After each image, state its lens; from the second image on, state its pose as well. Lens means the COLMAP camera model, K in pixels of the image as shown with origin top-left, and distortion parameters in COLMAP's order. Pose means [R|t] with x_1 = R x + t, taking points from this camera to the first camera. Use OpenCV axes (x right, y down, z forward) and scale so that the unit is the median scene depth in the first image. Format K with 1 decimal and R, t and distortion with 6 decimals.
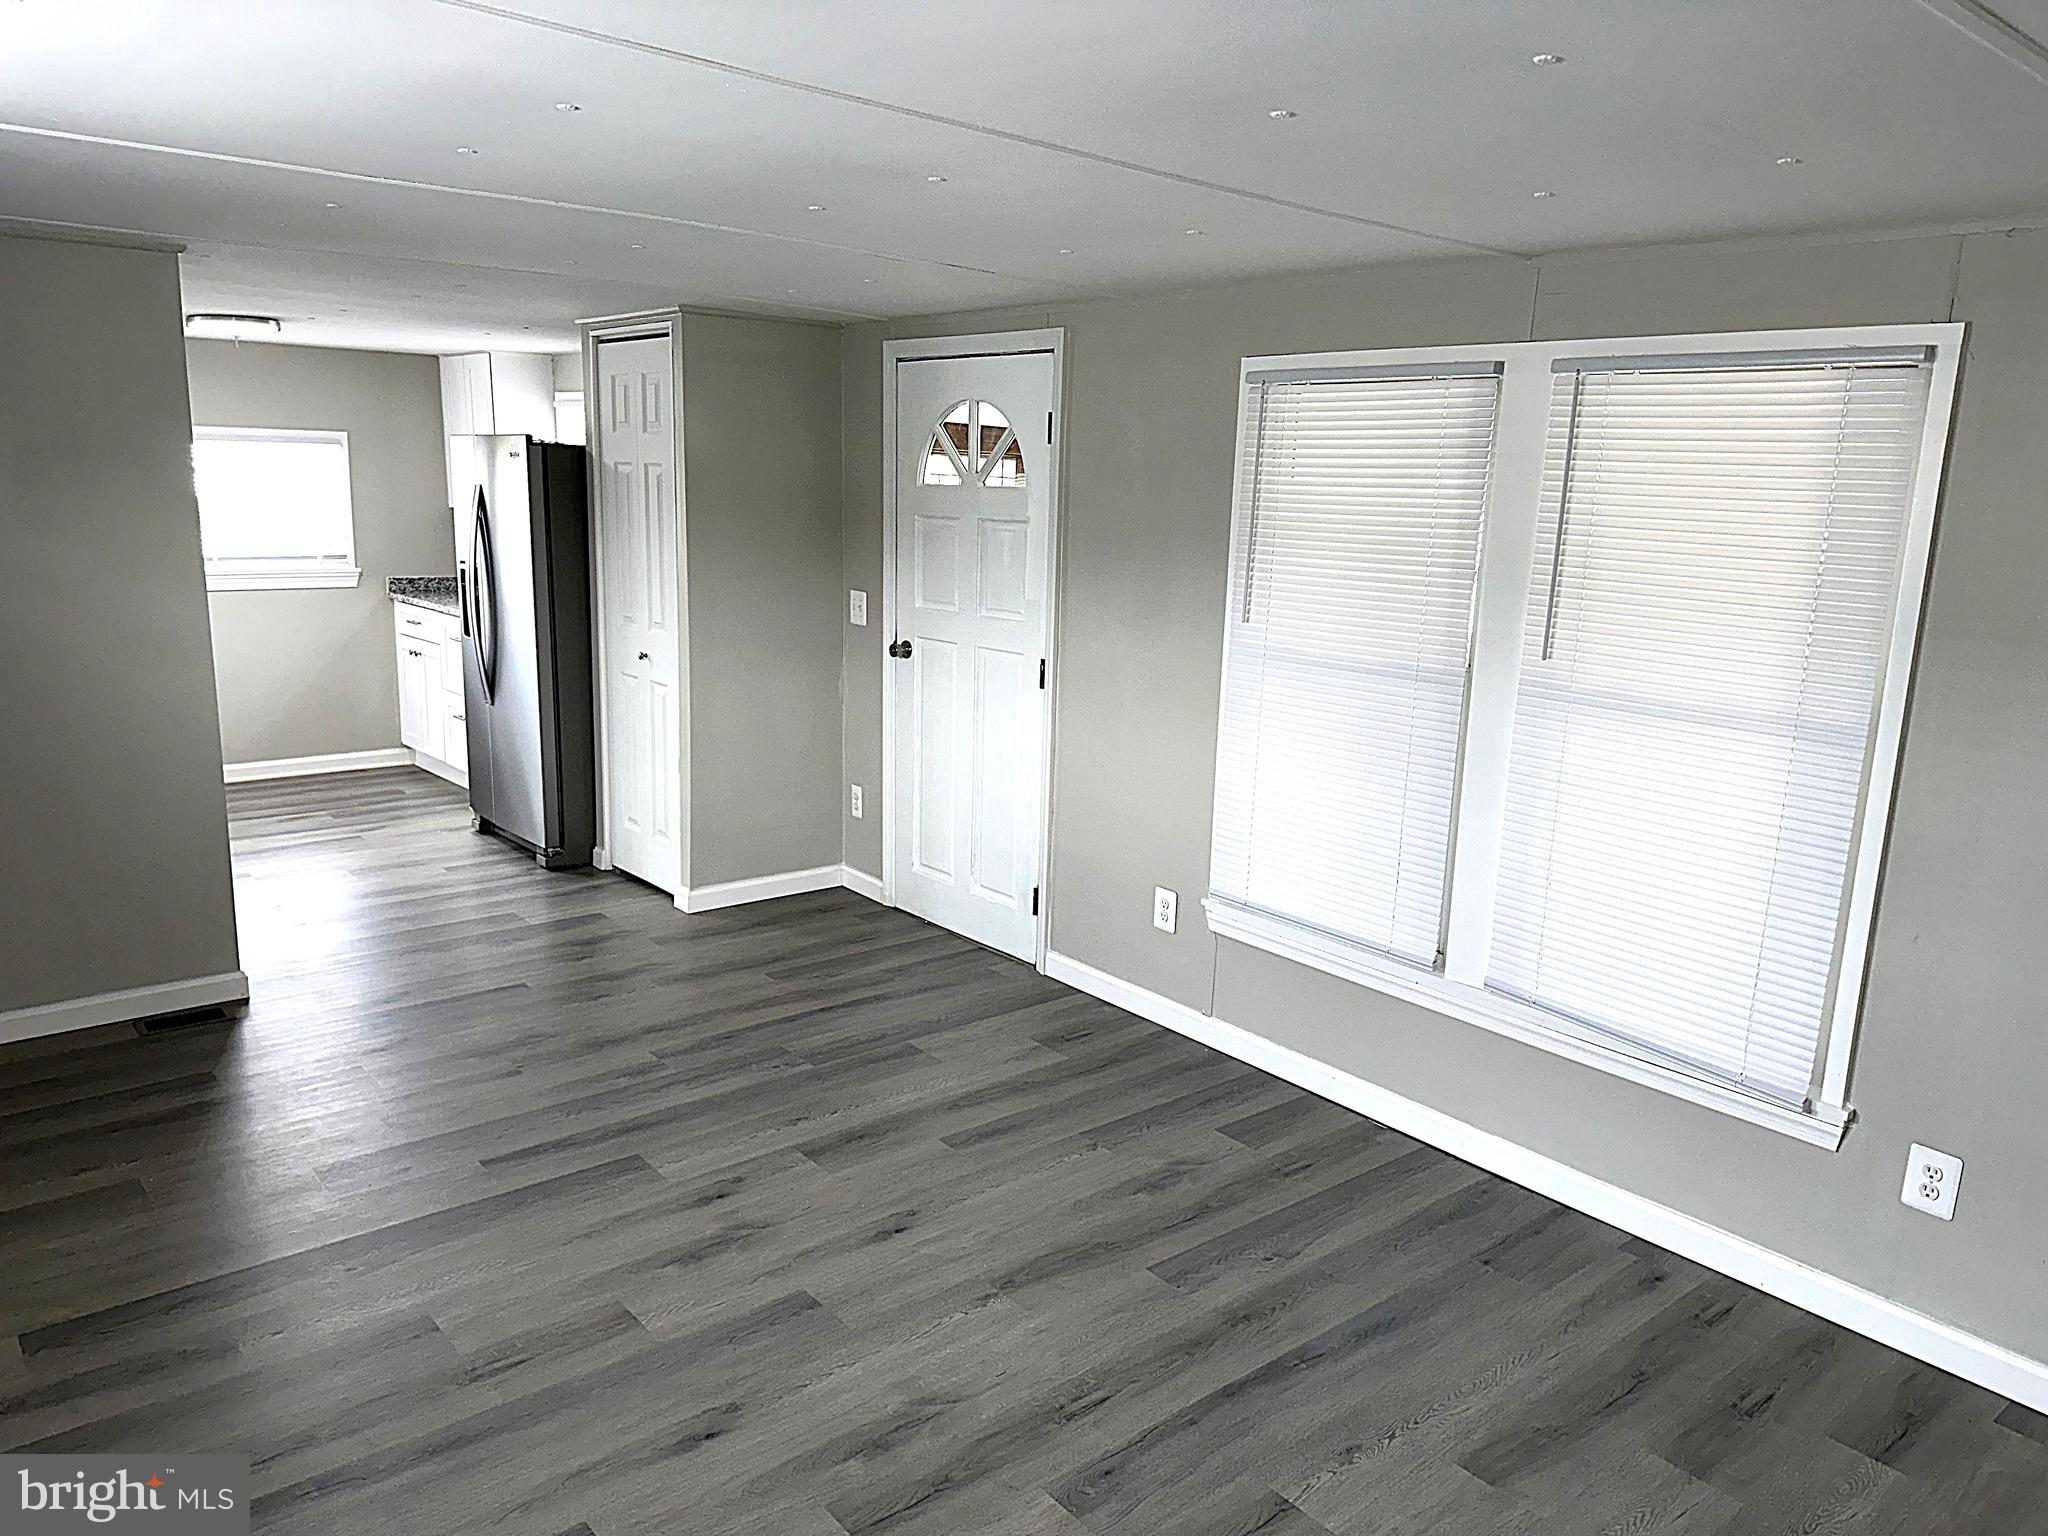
lens RADIAL K [[1435.6, 0, 1023.2], [0, 1435.6, 778.1], [0, 0, 1]] dist [0.052396, -0.059673]
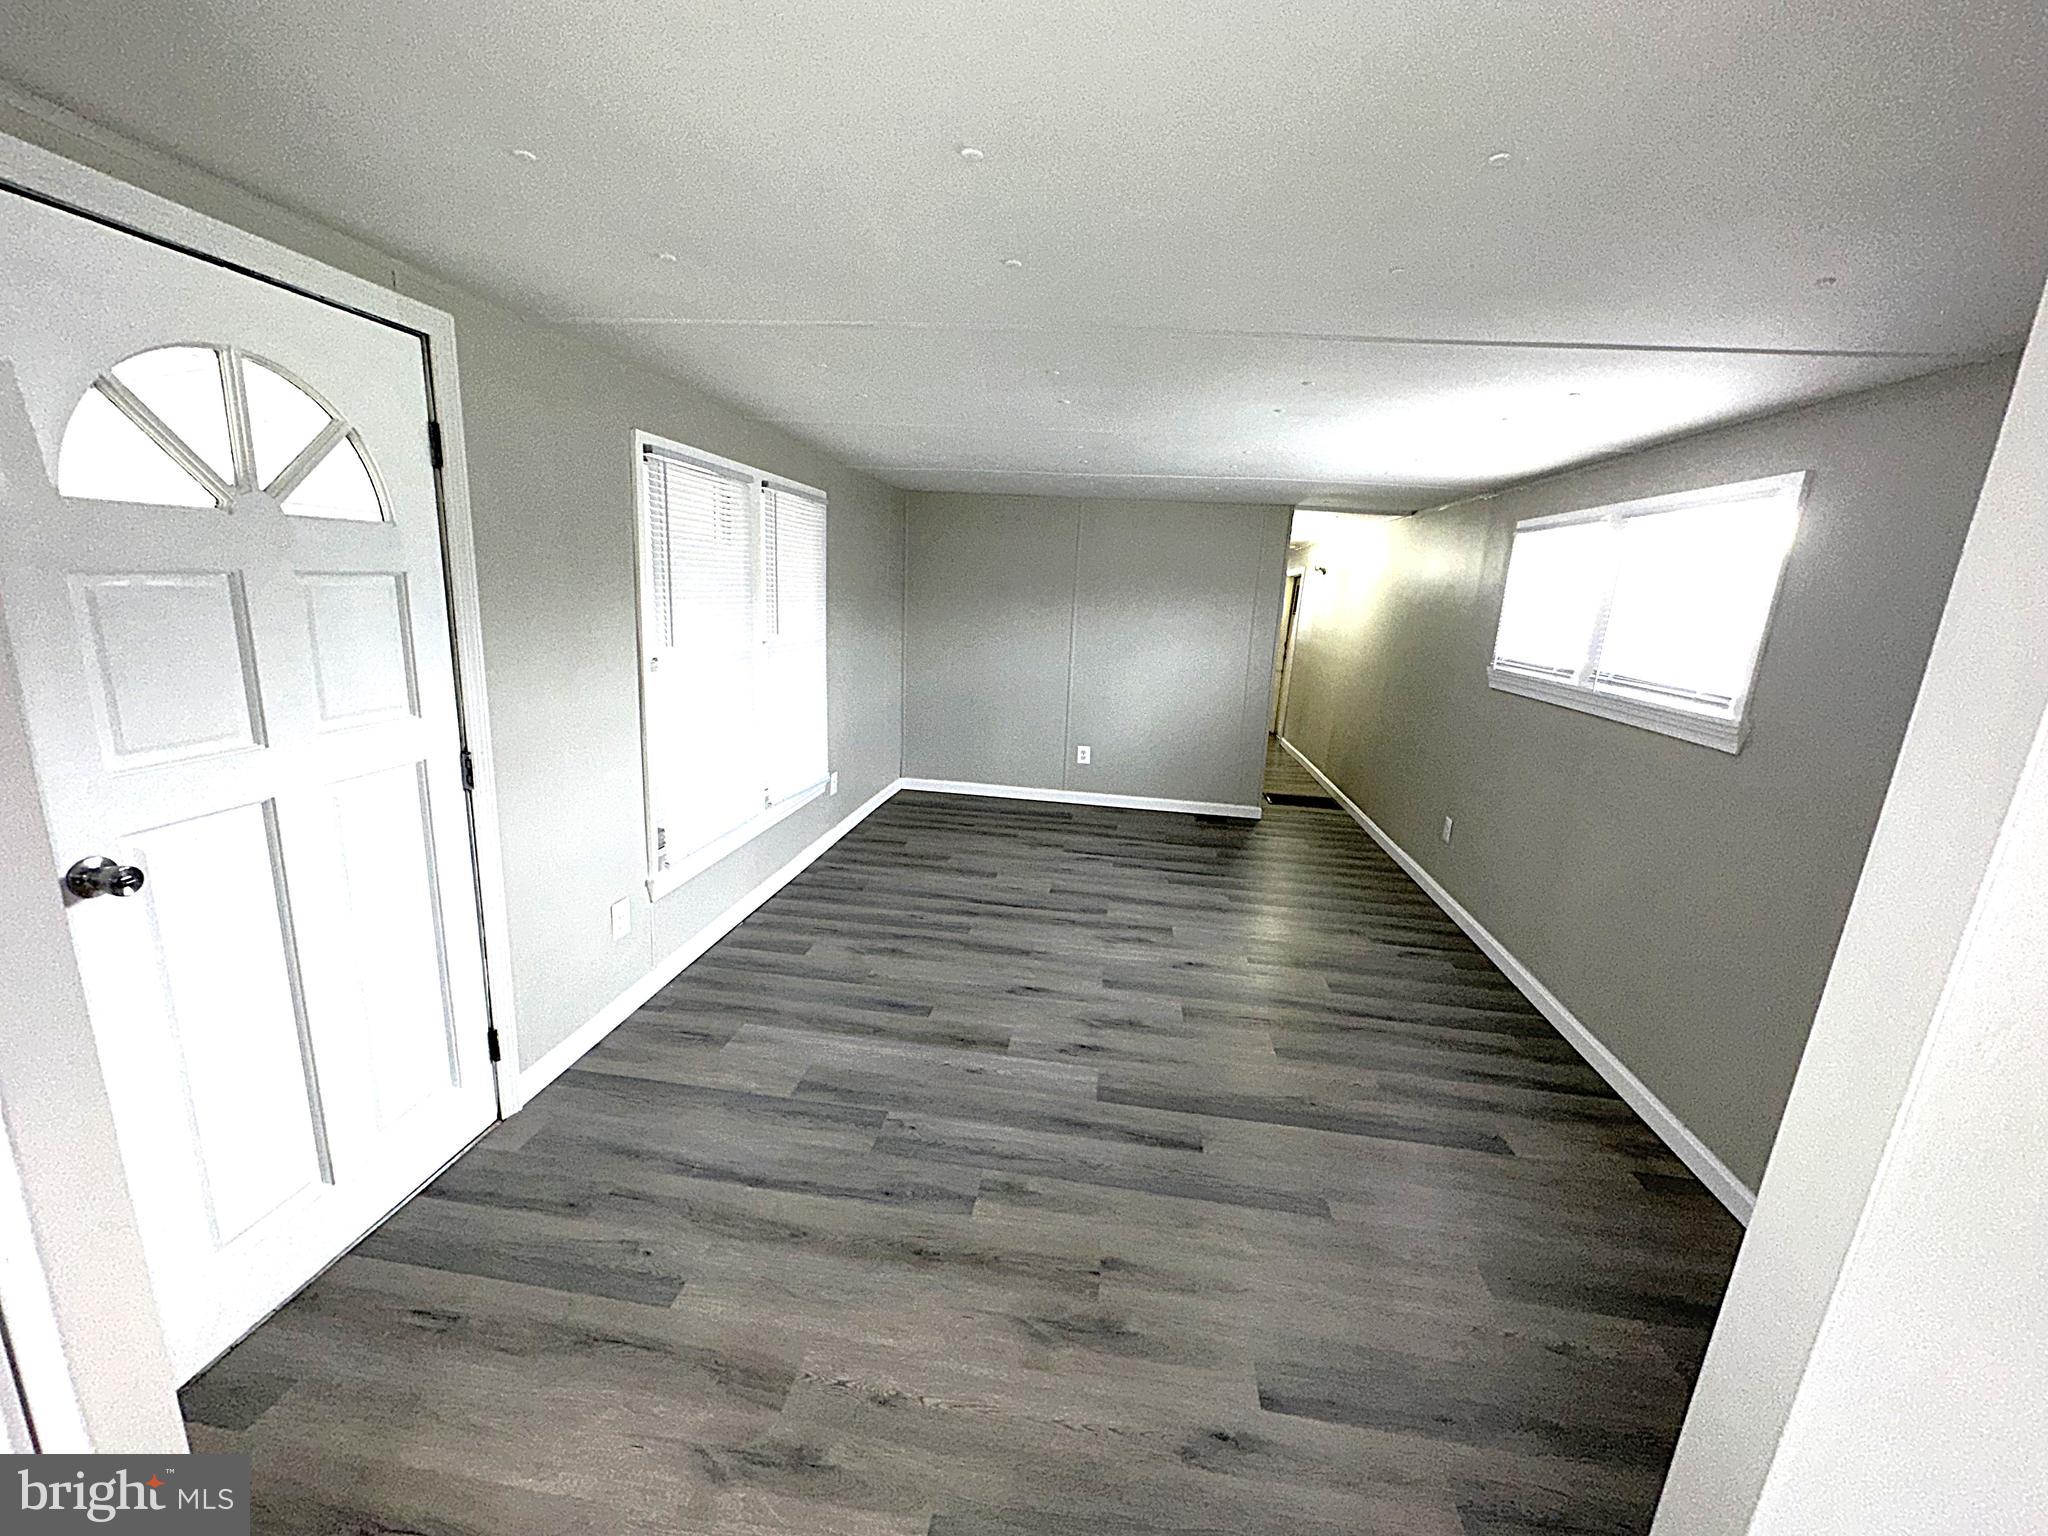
lens RADIAL K [[816.0, 0, 1028.3], [0, 816.0, 762.2], [0, 0, 1]] dist [-0.000830, 0.000433]
pose [[-0.677052, -0.228481, 0.699569, -0.623863], [0.070580, 0.926044, 0.370758, -0.274758], [-0.732543, 0.300398, -0.610854, 1.310877]]
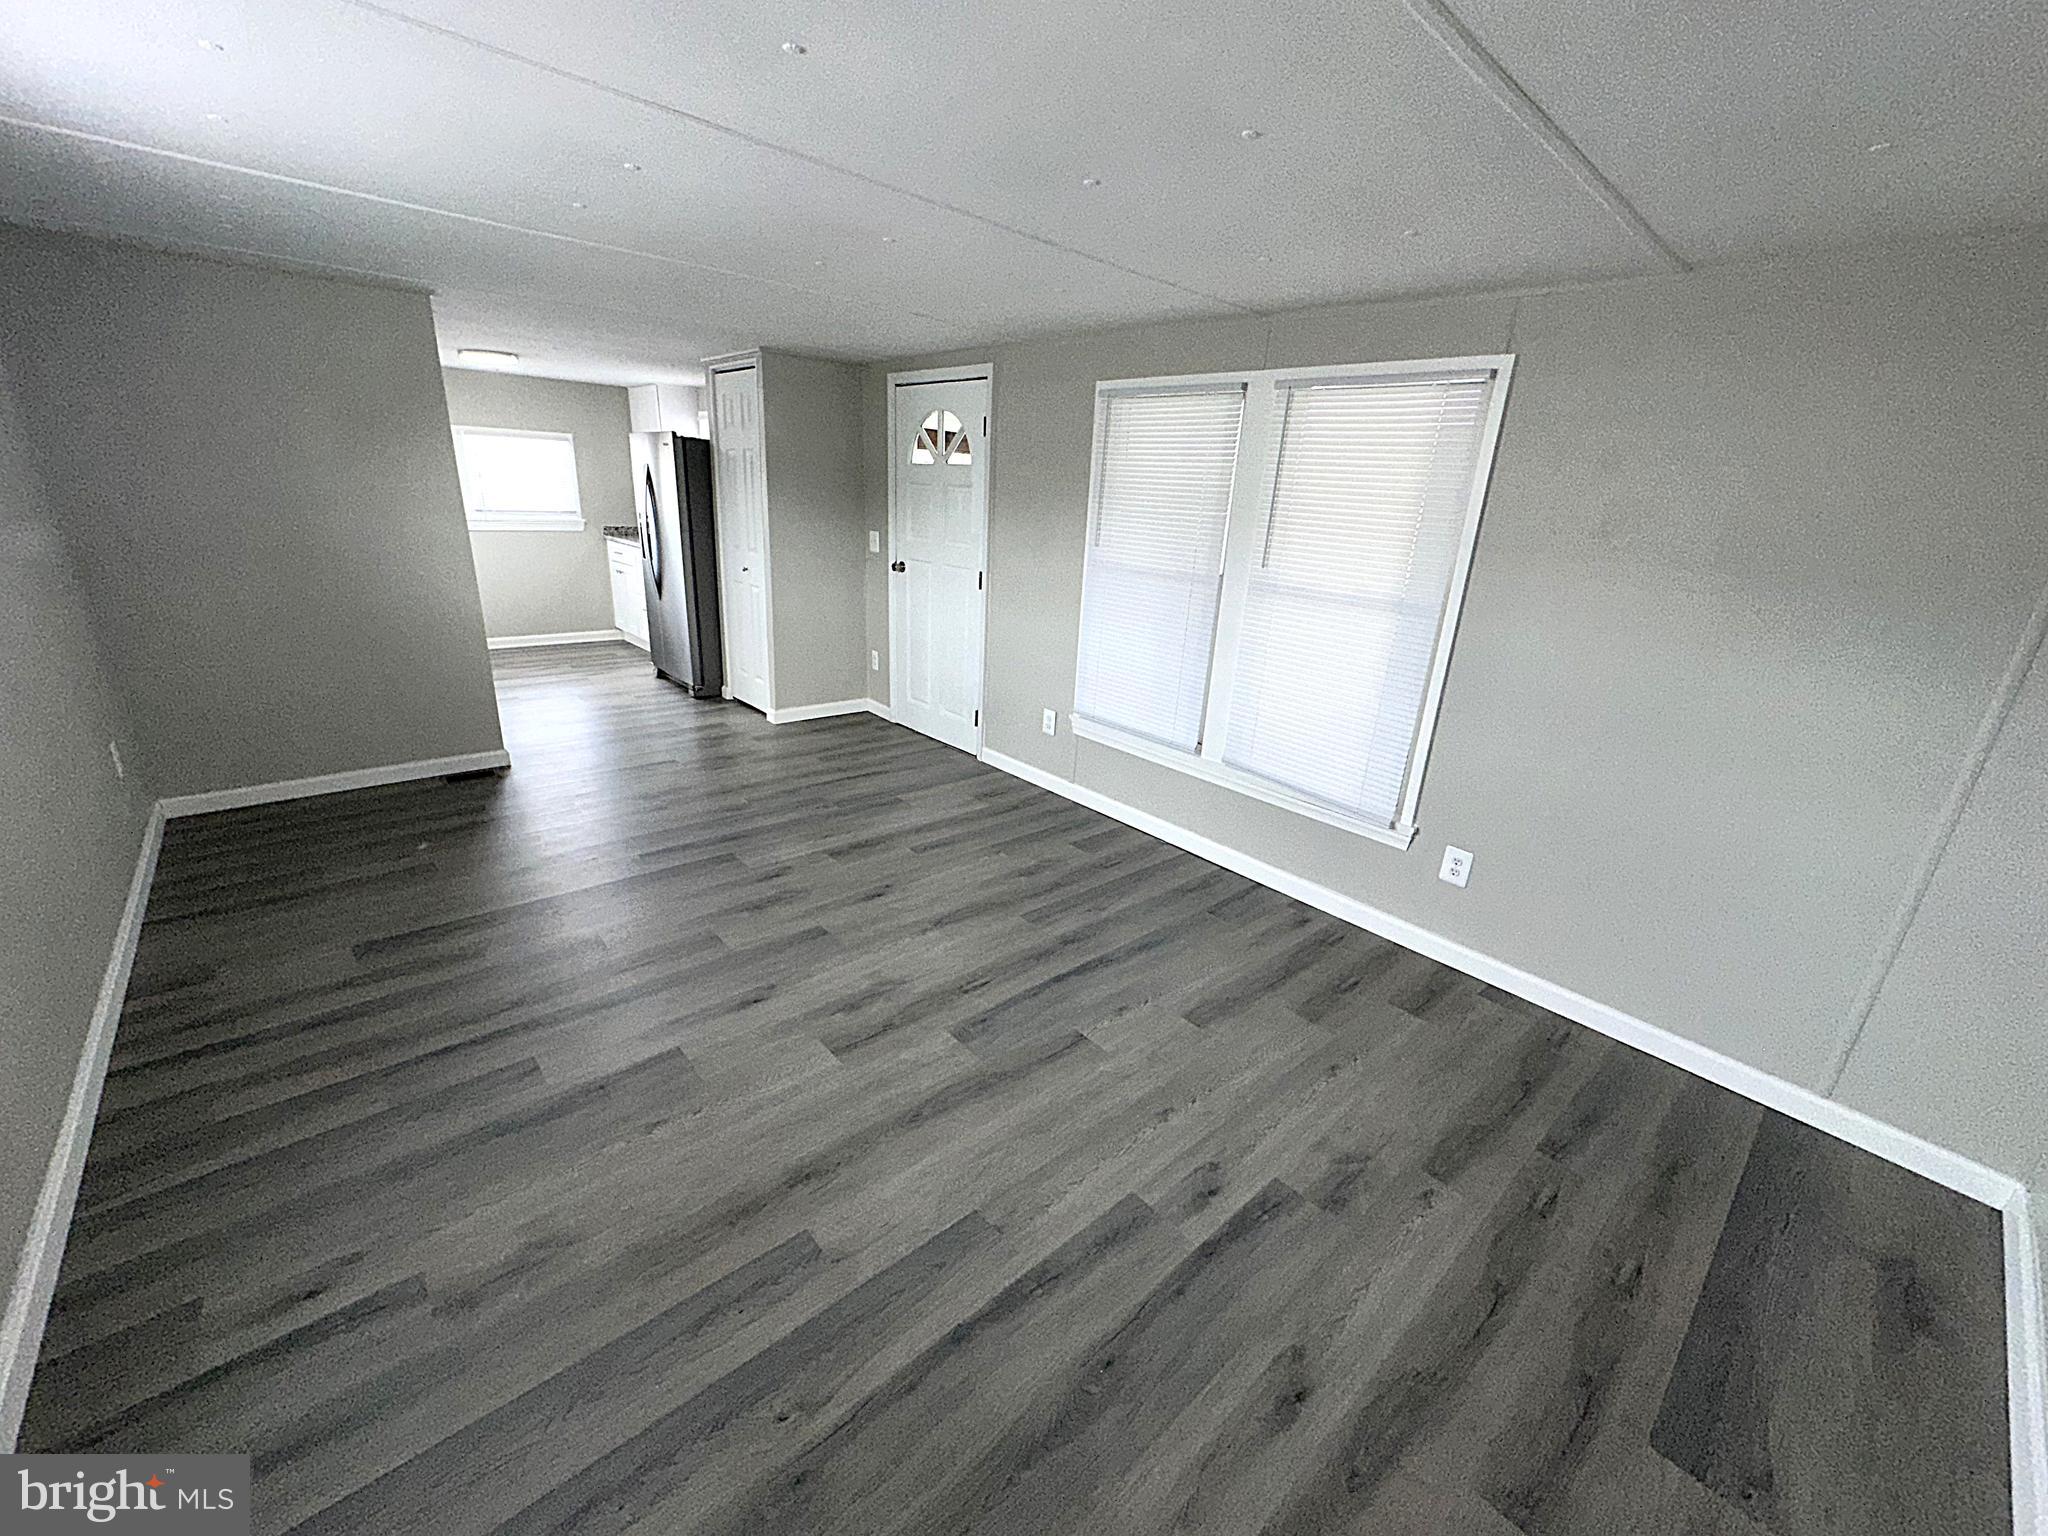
lens RADIAL K [[816.0, 0, 1032.7], [0, 816.0, 770.3], [0, 0, 1]] dist [-0.000830, 0.000433]
pose [[0.999145, 0.011234, 0.039793, 0.049412], [-0.016144, 0.991989, 0.125292, 0.032963], [-0.038067, -0.125827, 0.991322, 0.031607]]
